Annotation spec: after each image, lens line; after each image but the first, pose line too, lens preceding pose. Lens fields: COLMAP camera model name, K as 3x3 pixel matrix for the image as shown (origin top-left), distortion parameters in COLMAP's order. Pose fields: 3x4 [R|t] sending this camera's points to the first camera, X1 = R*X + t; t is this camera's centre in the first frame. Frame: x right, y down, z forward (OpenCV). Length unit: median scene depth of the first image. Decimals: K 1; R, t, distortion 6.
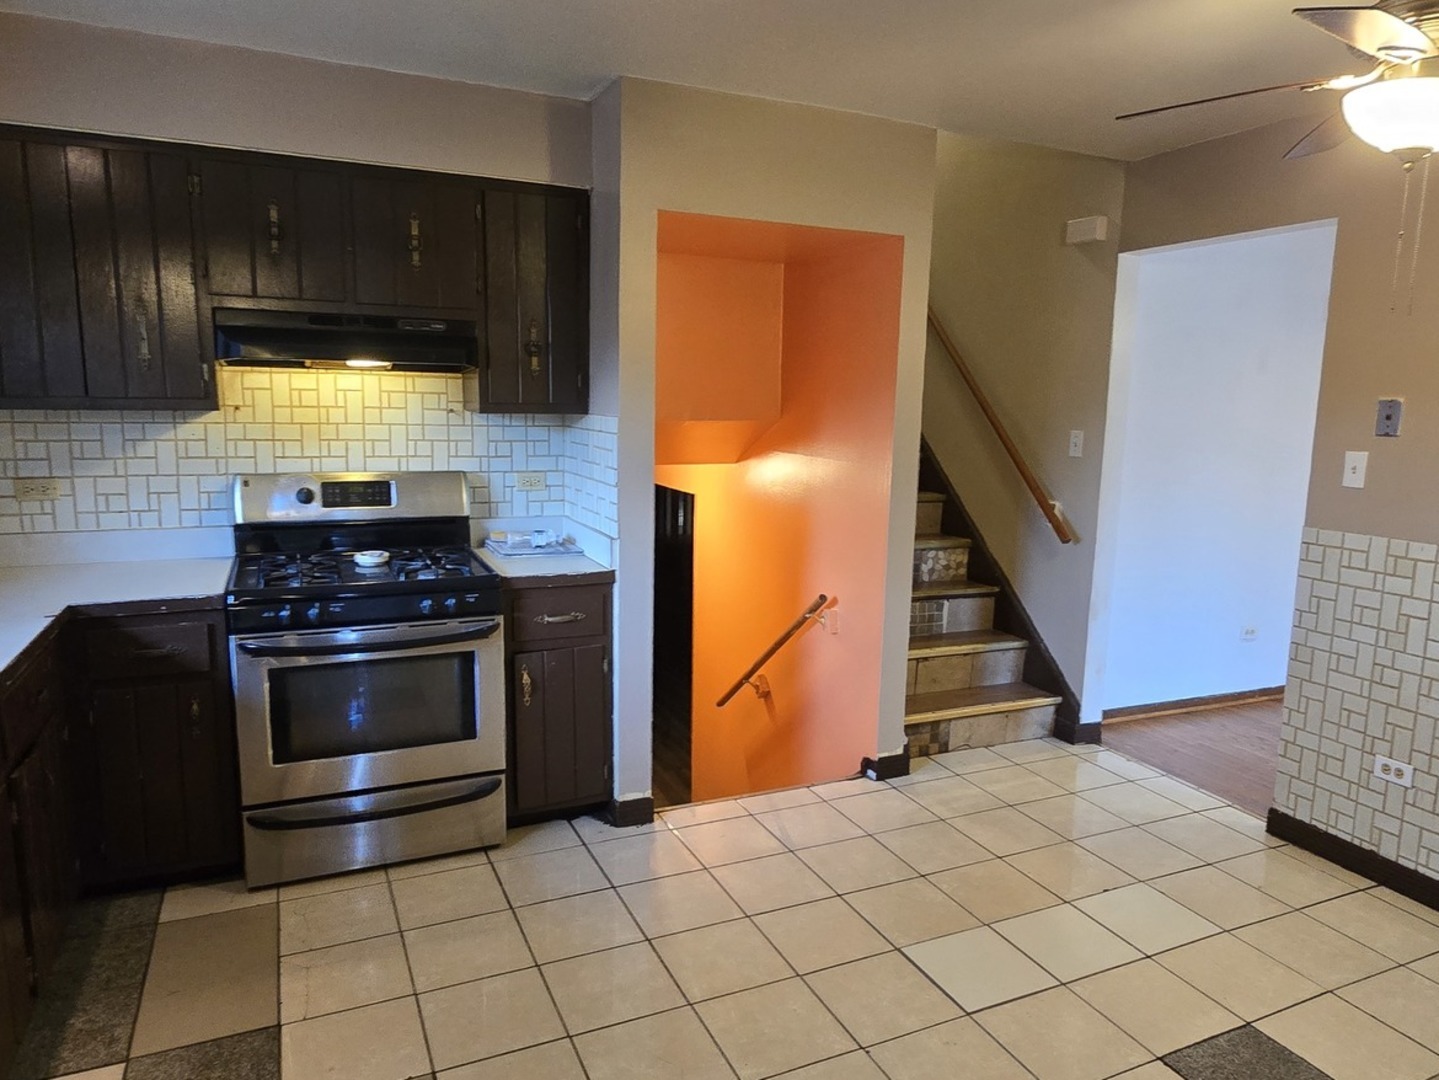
lens RADIAL K [[957.6, 0, 725.4], [0, 957.6, 542.8], [0, 0, 1]] dist [0.000110, -0.018601]
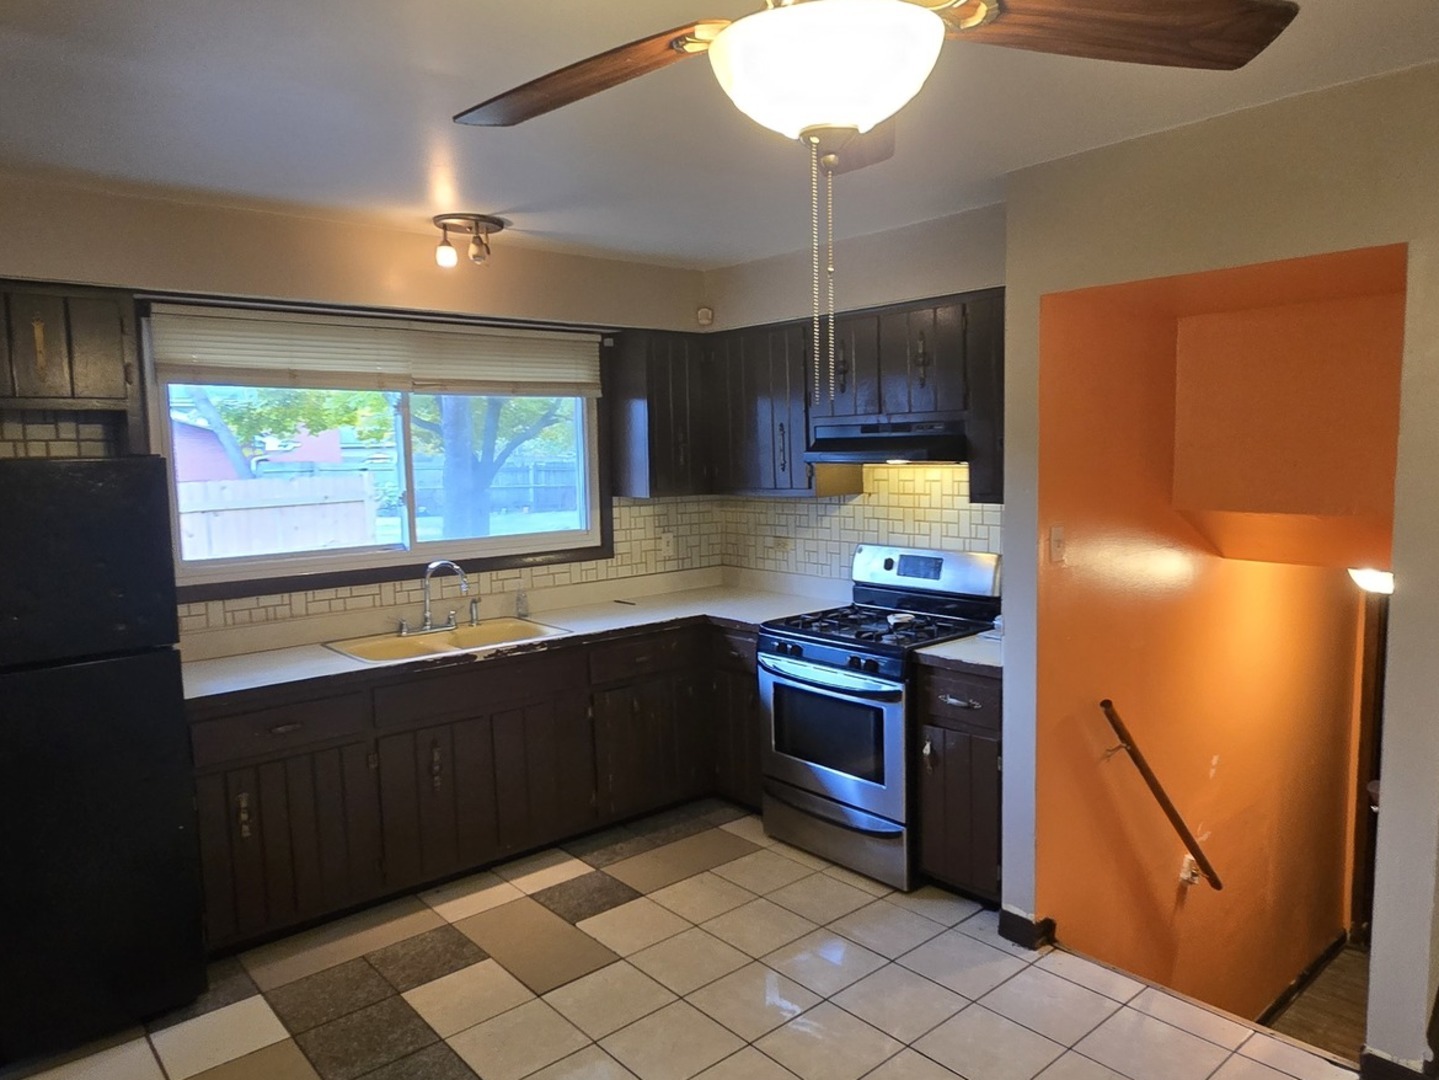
lens RADIAL K [[957.6, 0, 725.4], [0, 957.6, 542.8], [0, 0, 1]] dist [0.000110, -0.018601]
pose [[0.275705, 0.064811, -0.959055, 0.742262], [-0.120914, 0.992138, 0.032287, -0.095193], [0.953607, 0.107061, 0.281374, 0.449478]]
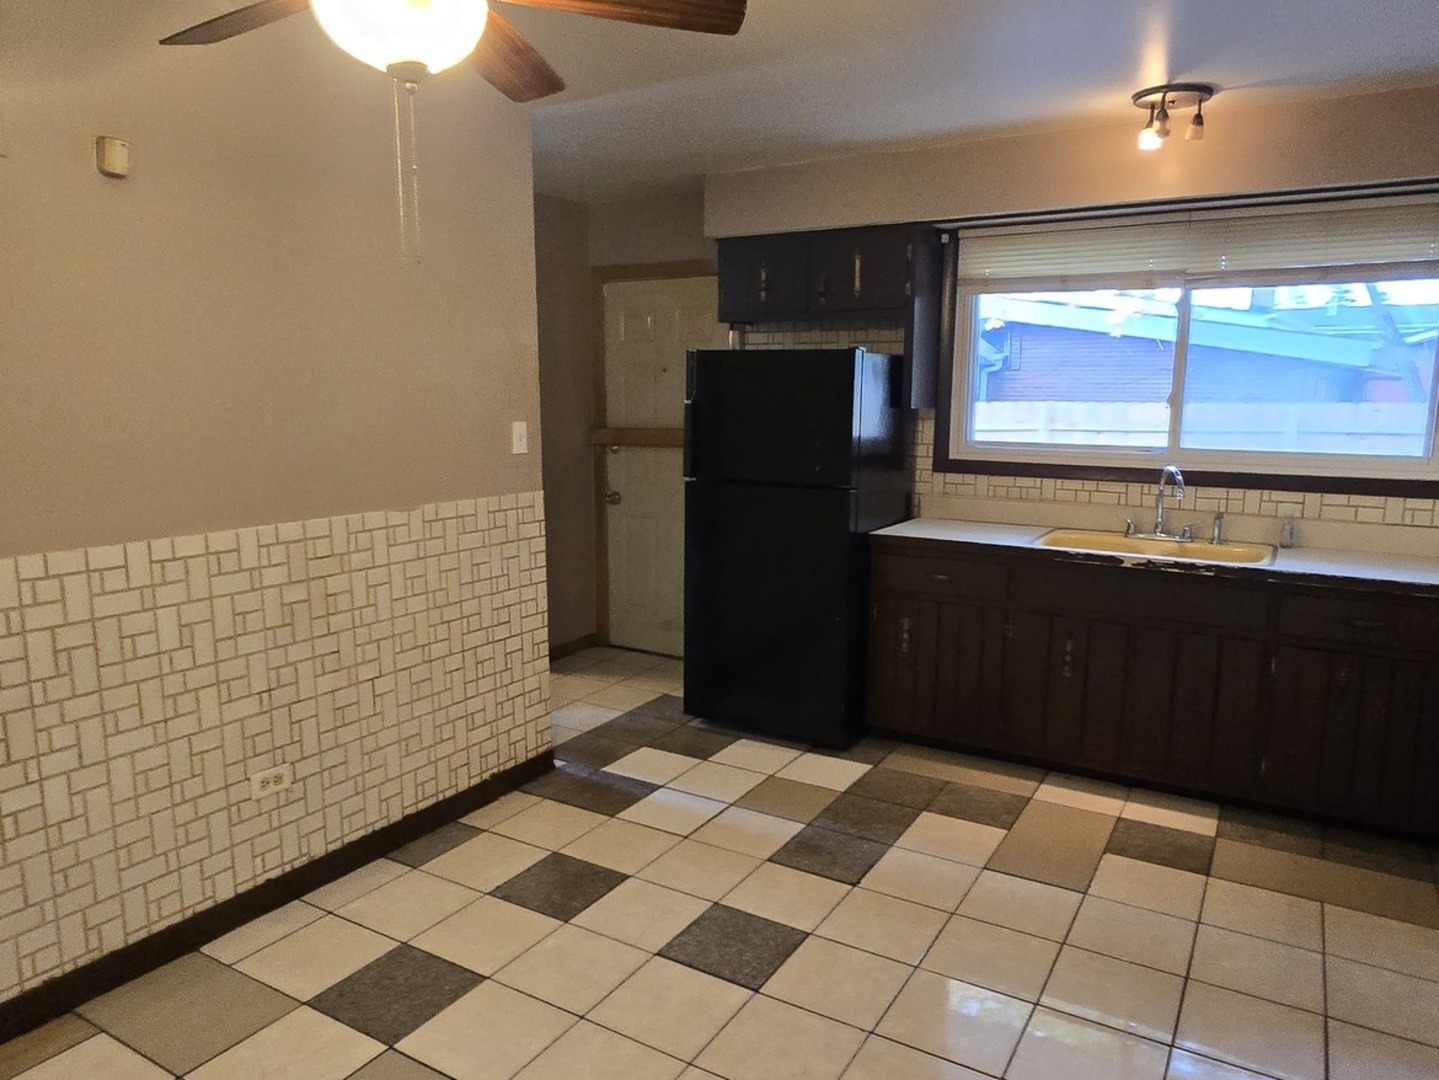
lens RADIAL K [[957.6, 0, 725.4], [0, 957.6, 542.8], [0, 0, 1]] dist [0.000110, -0.018601]
pose [[-0.830887, 0.063312, -0.552828, 0.565492], [-0.108495, 0.956005, 0.272550, -0.159943], [0.545762, 0.286437, -0.787463, 1.116154]]
